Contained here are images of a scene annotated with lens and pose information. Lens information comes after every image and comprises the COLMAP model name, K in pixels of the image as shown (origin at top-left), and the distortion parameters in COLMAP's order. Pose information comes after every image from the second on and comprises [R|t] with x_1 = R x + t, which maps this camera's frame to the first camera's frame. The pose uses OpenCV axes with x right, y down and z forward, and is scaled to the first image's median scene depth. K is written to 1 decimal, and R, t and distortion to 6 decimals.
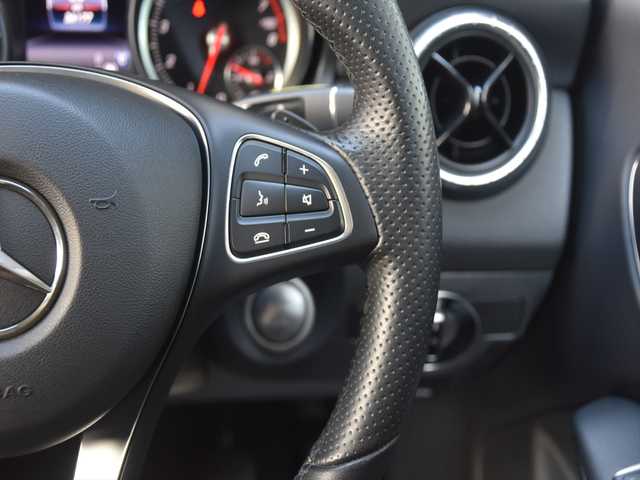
lens RADIAL K [[976.5, 0, 321.1], [0, 976.5, 240.3], [0, 0, 1]] dist [-0.054896, 0.000000]
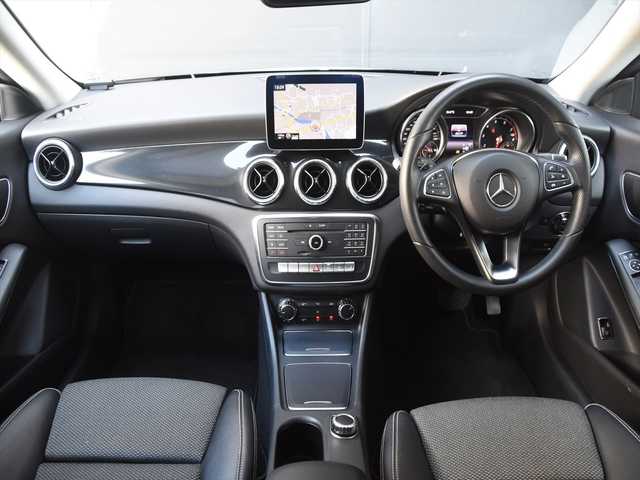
lens RADIAL K [[571.1, 0, 321.6], [0, 571.1, 238.8], [0, 0, 1]] dist [-0.124326, 0.003550]
pose [[0.996820, -0.005281, -0.079516, -0.913561], [0.003507, 0.999742, -0.022430, 0.297350], [0.079614, 0.022080, 0.996581, -1.628862]]
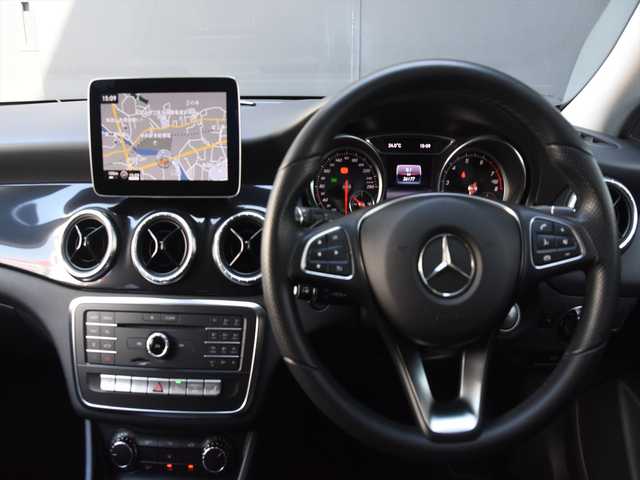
lens RADIAL K [[588.3, 0, 317.6], [0, 588.3, 235.0], [0, 0, 1]] dist [-0.106838, 0.000000]
pose [[0.989770, 0.005370, -0.142569, -0.416833], [-0.029282, 0.985664, -0.166158, 0.196538], [0.139633, 0.168633, 0.975738, -0.488560]]
